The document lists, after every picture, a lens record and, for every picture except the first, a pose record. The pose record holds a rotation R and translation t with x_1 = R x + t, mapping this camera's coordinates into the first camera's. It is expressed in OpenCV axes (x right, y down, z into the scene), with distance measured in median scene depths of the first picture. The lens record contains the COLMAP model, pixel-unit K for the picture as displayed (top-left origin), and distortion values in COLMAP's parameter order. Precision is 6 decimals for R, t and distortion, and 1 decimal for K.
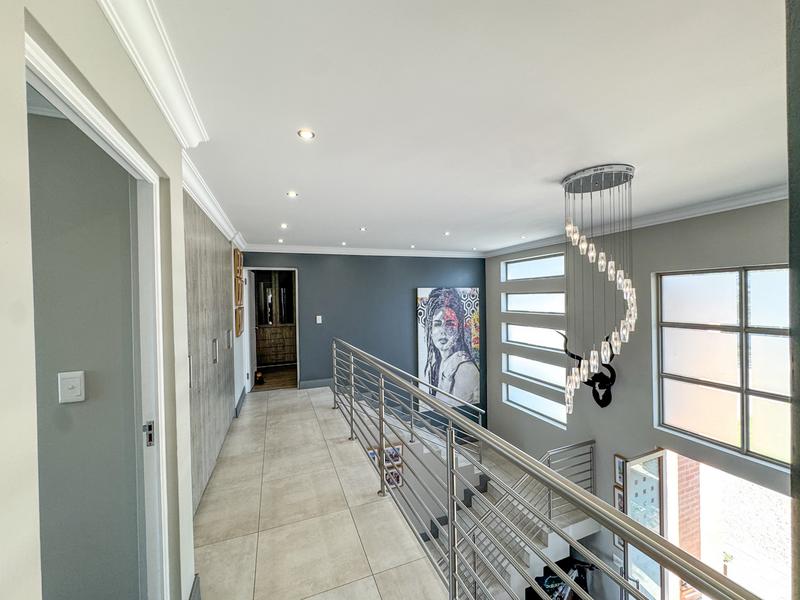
lens RADIAL K [[320.1, 0, 399.1], [0, 320.1, 298.6], [0, 0, 1]] dist [-0.001750, 0.000342]
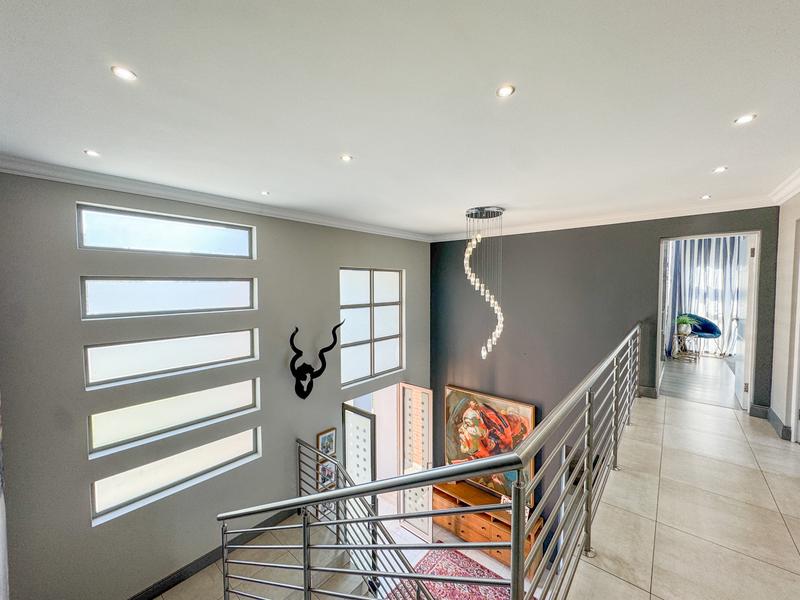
lens RADIAL K [[320.1, 0, 395.4], [0, 320.1, 300.5], [0, 0, 1]] dist [-0.001750, 0.000342]
pose [[-0.464240, -0.021992, 0.885437, -0.490843], [0.020118, 0.999172, 0.035364, 0.013264], [-0.885481, 0.034230, -0.463413, 1.637694]]
